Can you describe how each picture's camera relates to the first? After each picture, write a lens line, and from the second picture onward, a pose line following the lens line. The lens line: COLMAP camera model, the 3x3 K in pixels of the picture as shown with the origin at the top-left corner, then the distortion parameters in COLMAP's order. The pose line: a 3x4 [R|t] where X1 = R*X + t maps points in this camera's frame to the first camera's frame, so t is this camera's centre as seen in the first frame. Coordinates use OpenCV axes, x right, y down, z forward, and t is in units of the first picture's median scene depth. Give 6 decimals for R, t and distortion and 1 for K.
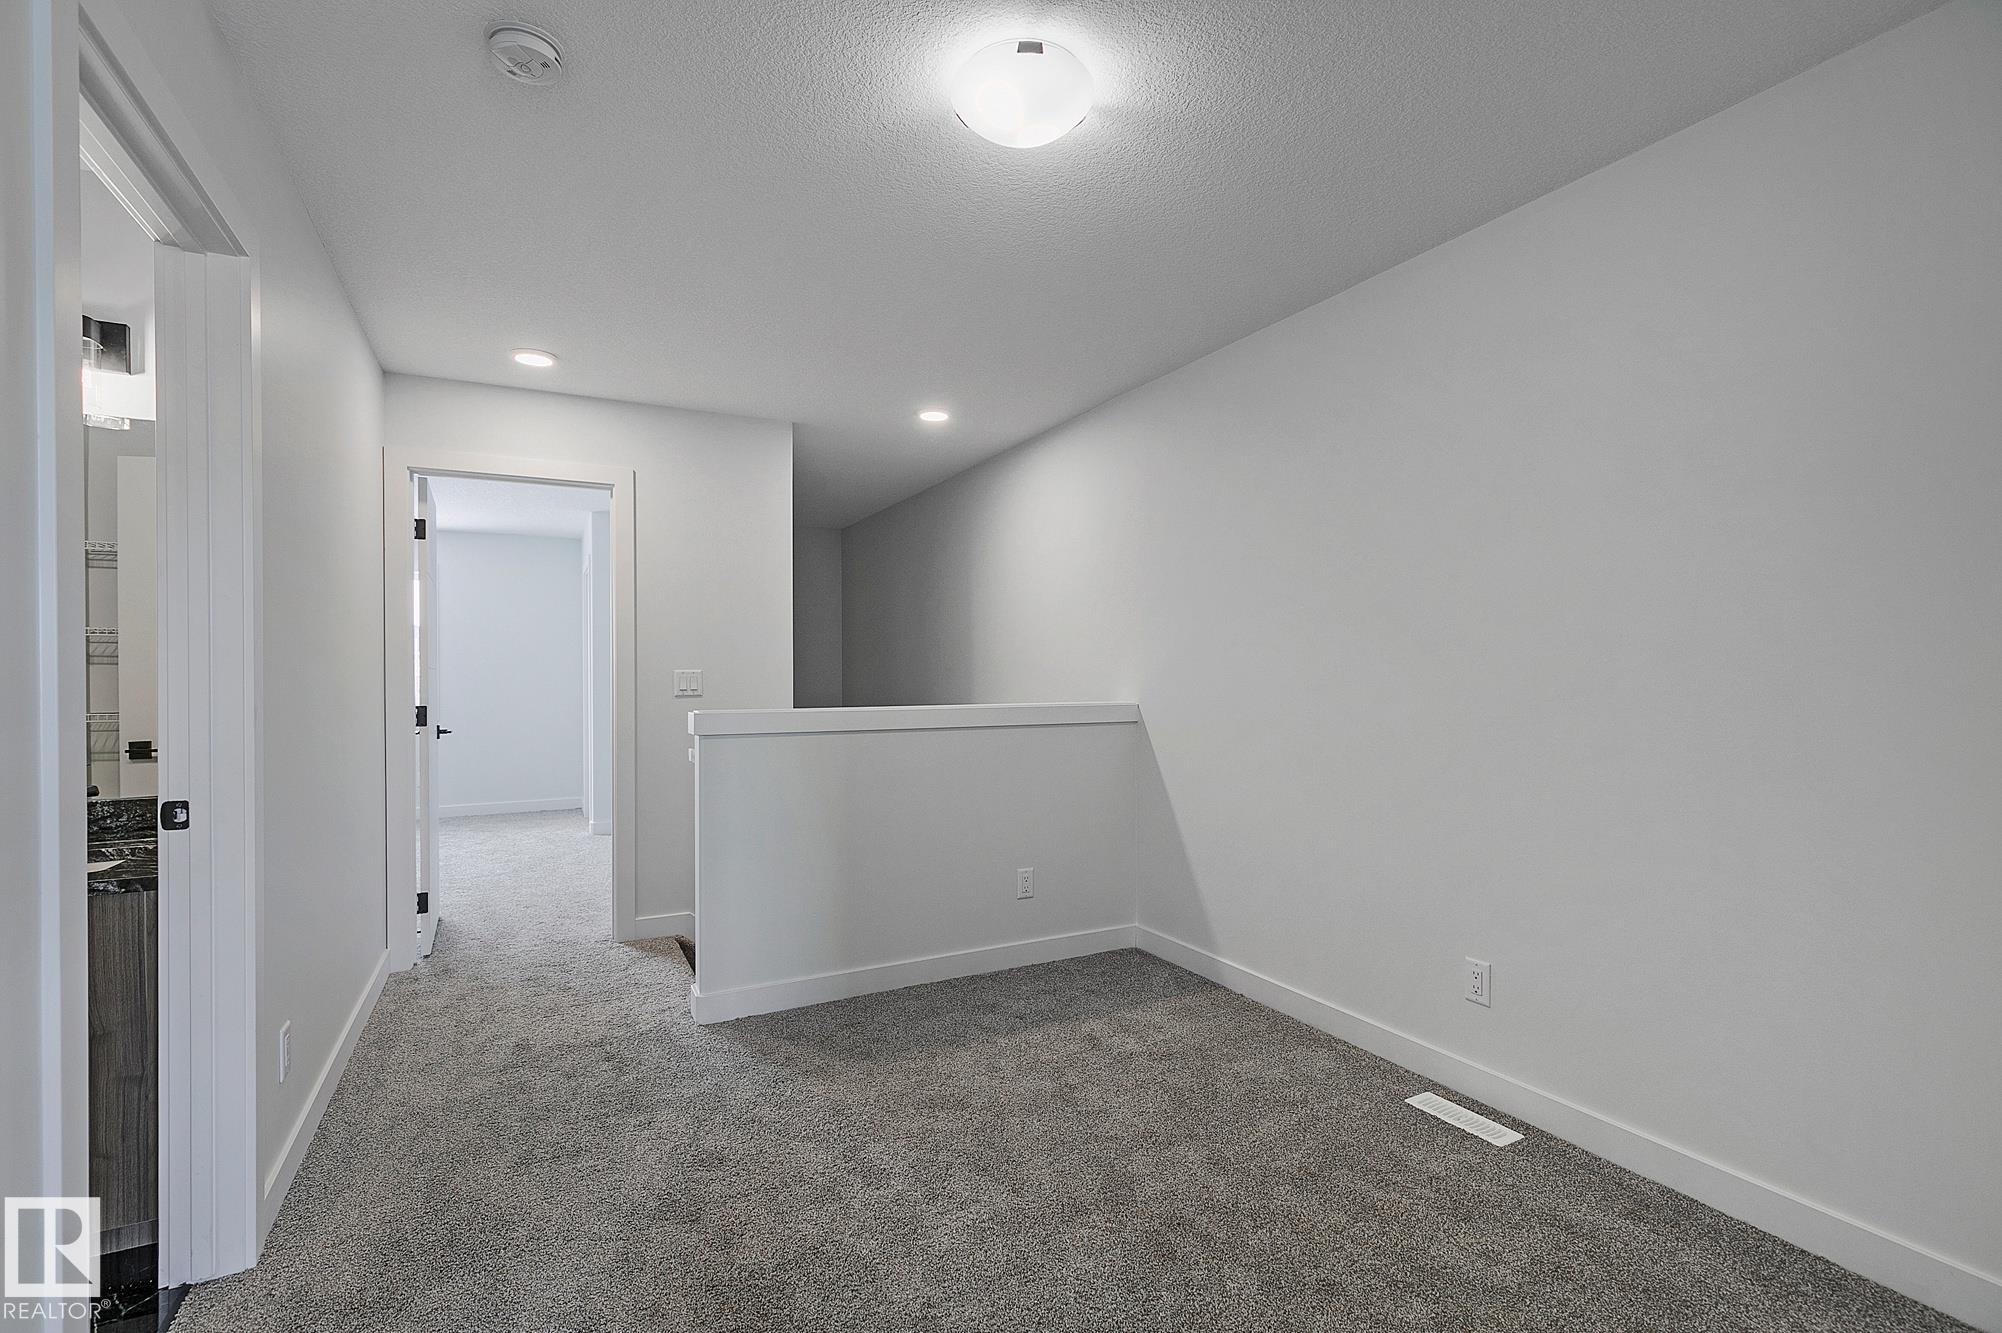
lens RADIAL K [[907.6, 0, 1014.1], [0, 907.6, 676.7], [0, 0, 1]] dist [0.011523, -0.001580]
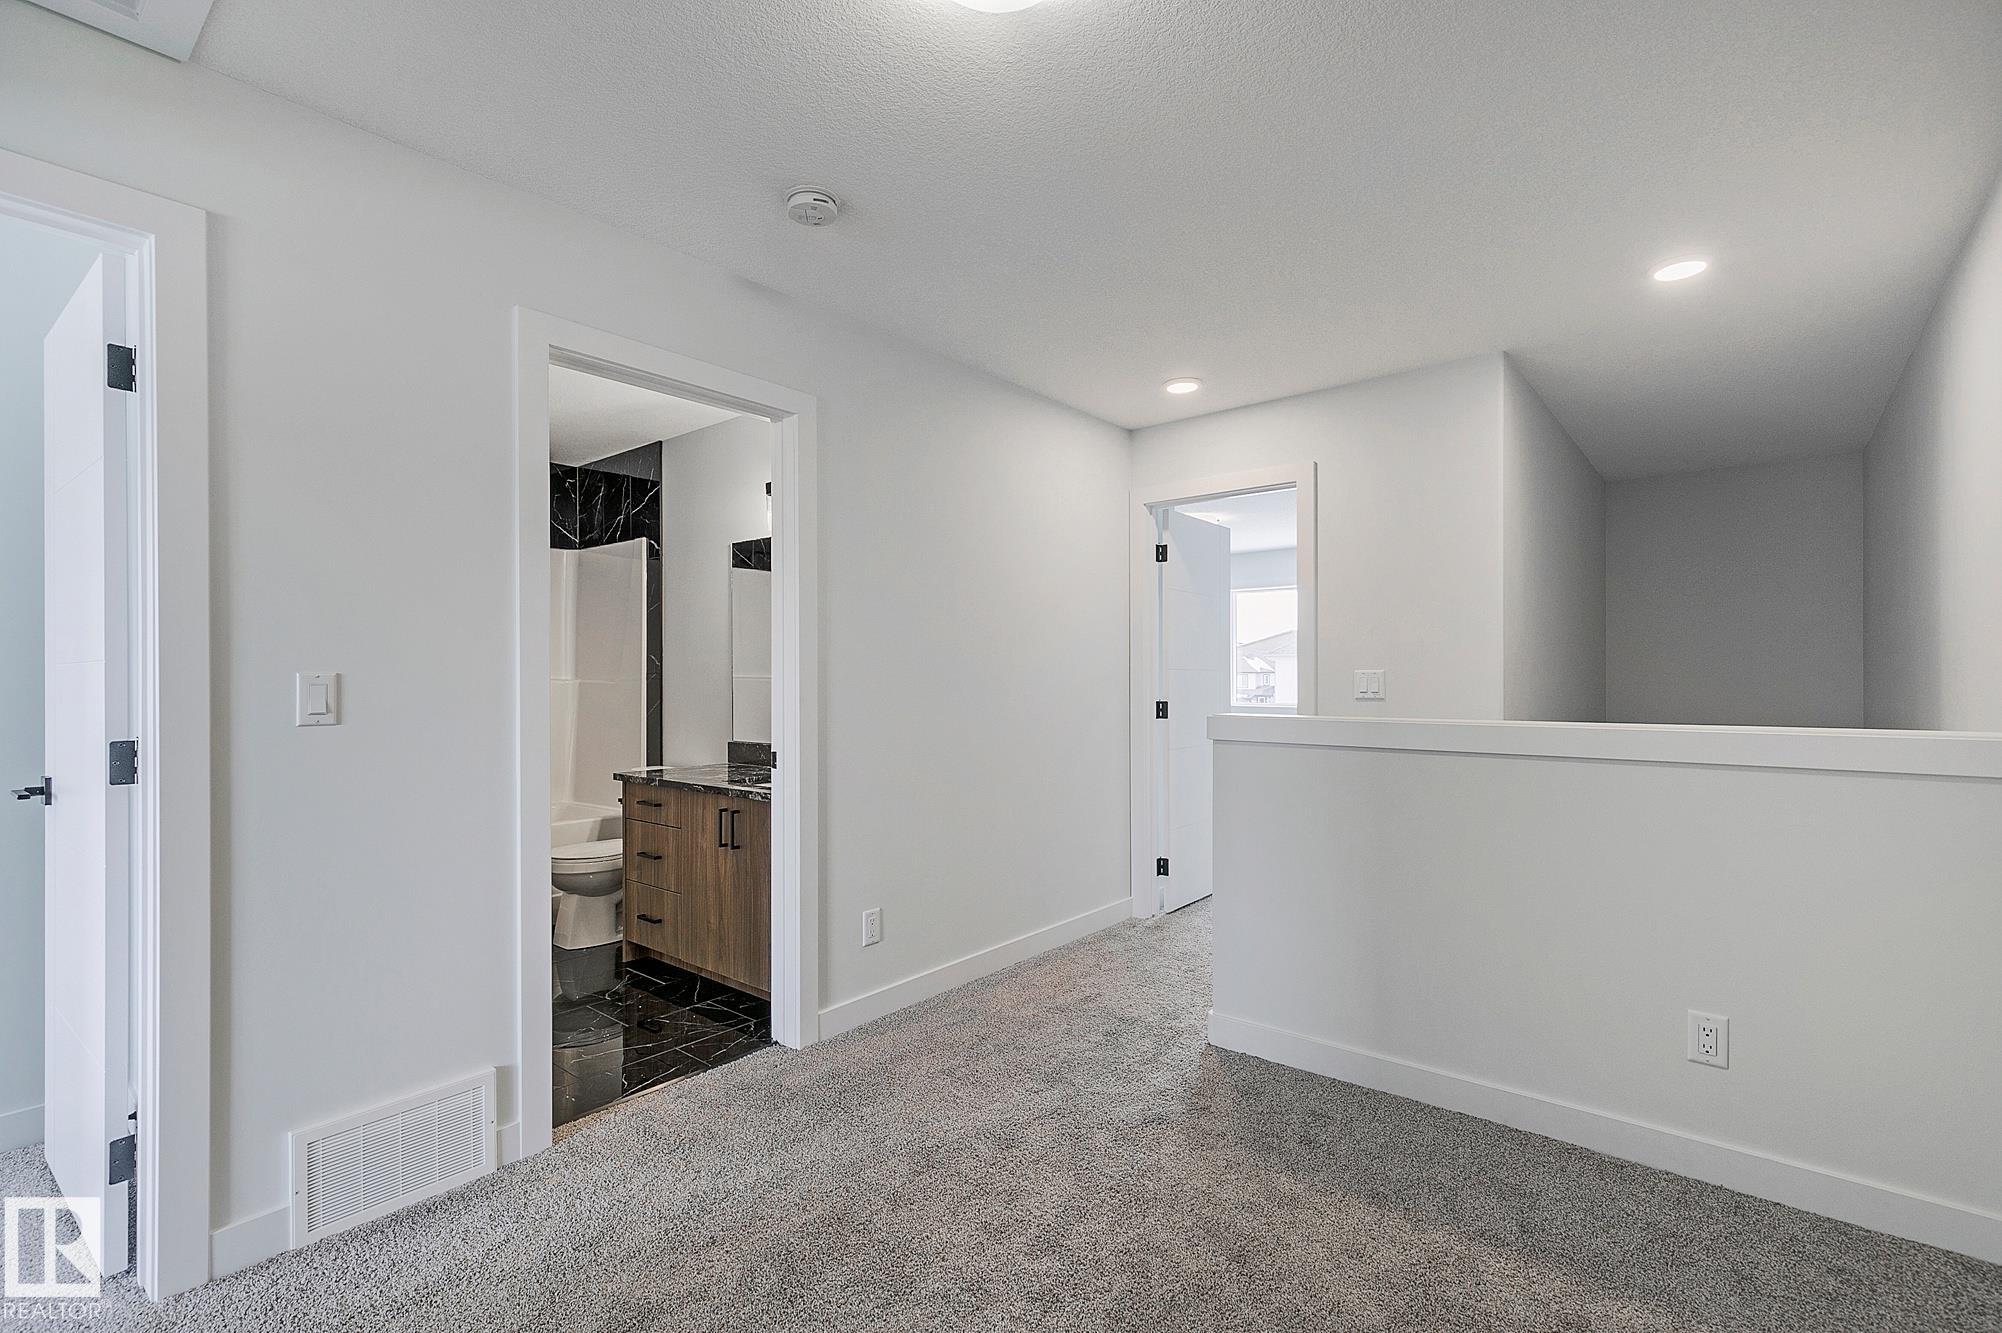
lens RADIAL K [[907.6, 0, 990.8], [0, 907.6, 678.3], [0, 0, 1]] dist [0.011523, -0.001580]
pose [[0.380874, 0.005518, -0.924611, 0.446826], [-0.002673, 0.999985, 0.004867, -0.004288], [0.924623, 0.000618, 0.380883, 0.423519]]
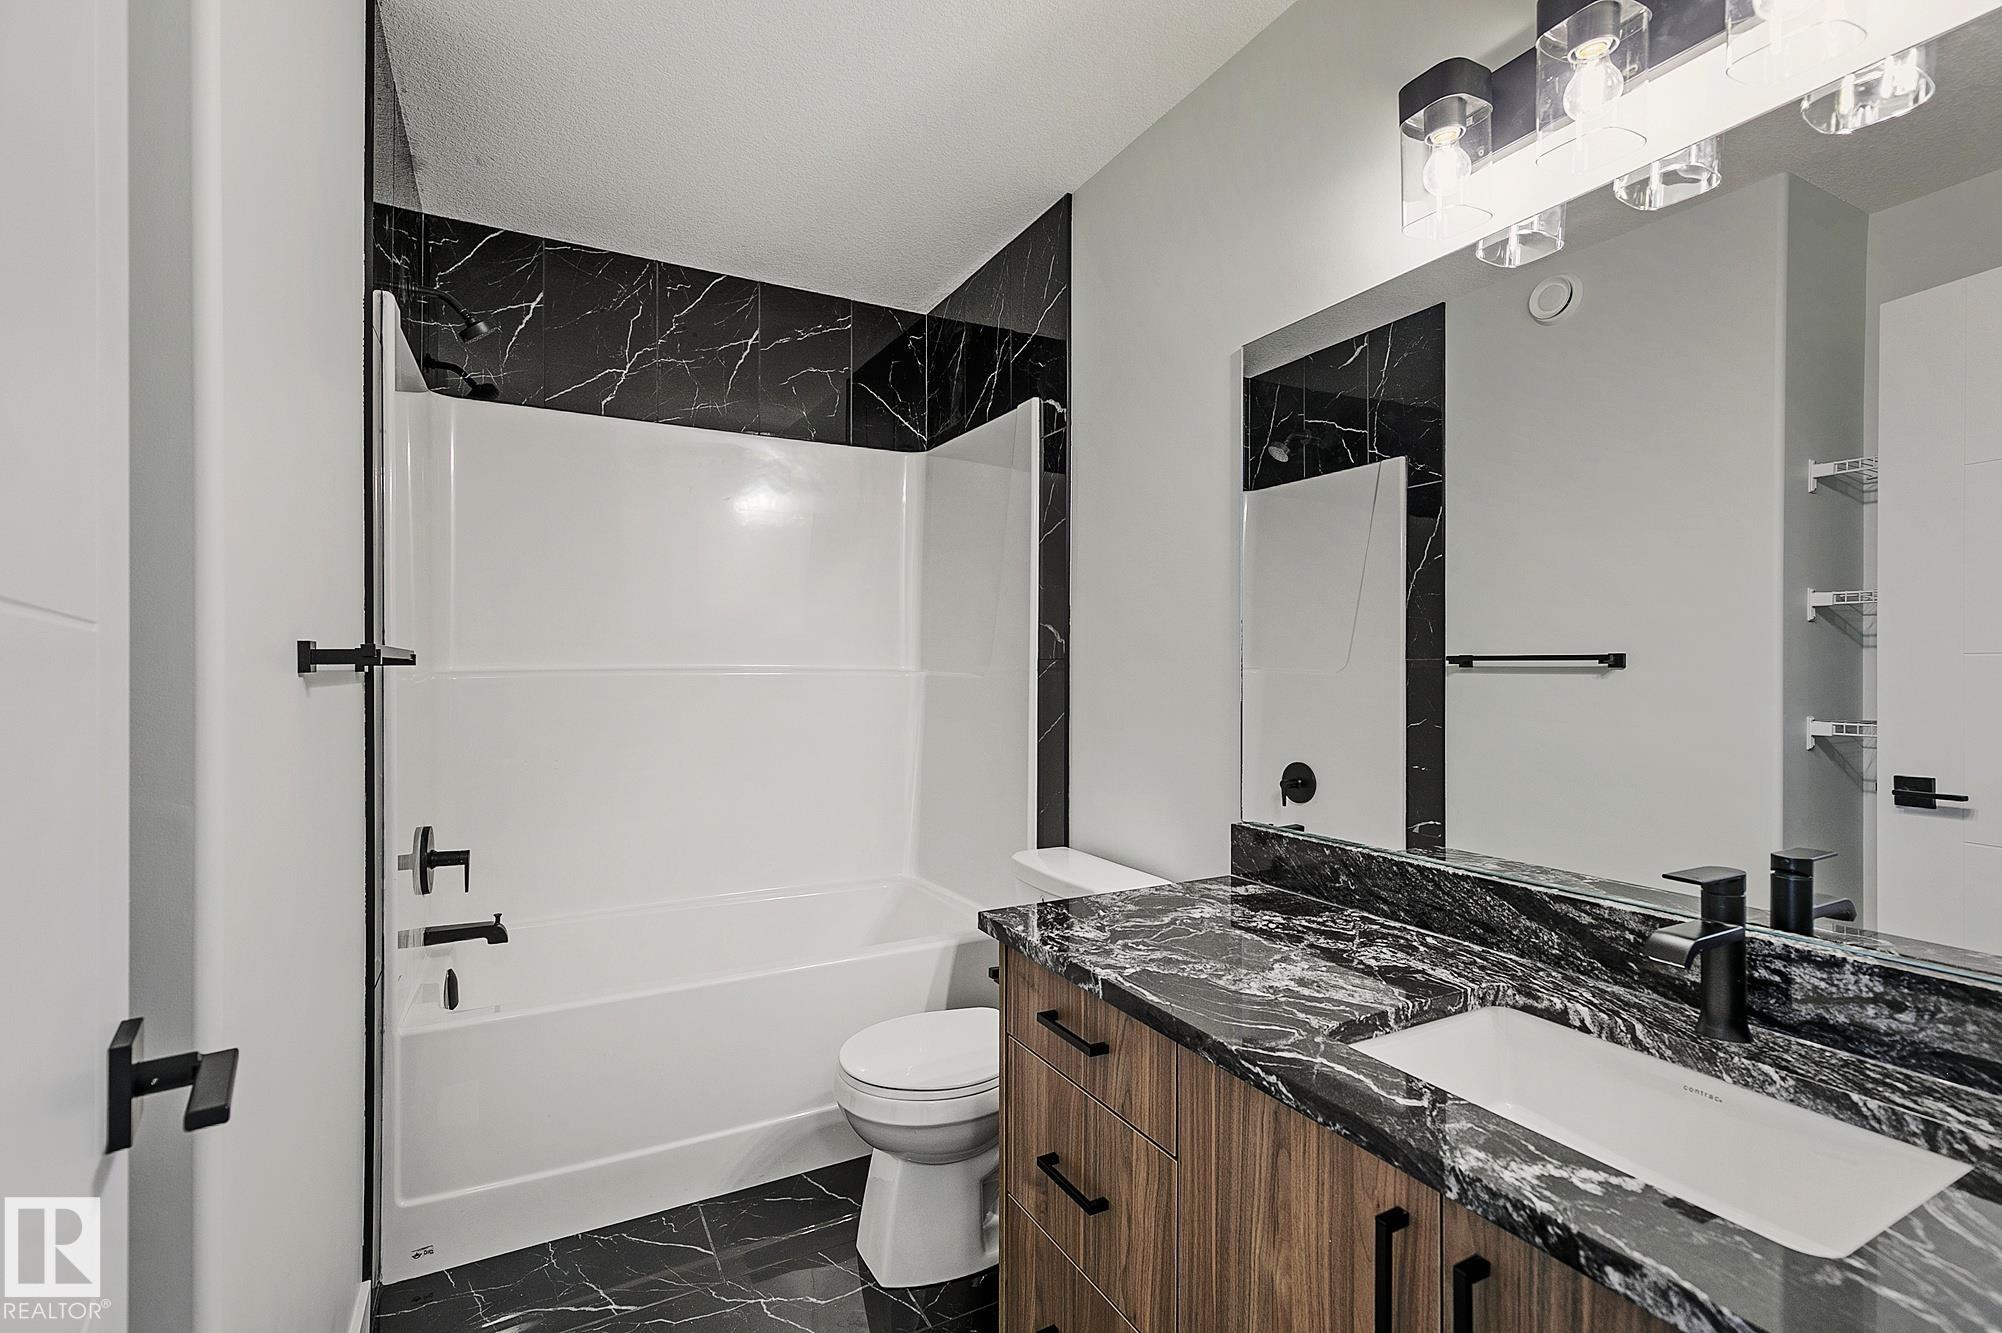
lens RADIAL K [[907.6, 0, 1015.2], [0, 907.6, 661.7], [0, 0, 1]] dist [0.011523, -0.001580]
pose [[0.035005, 0.000215, -0.999387, -0.405079], [-0.004058, 0.999992, 0.000073, -0.001980], [0.999379, 0.004052, 0.035006, 0.422486]]
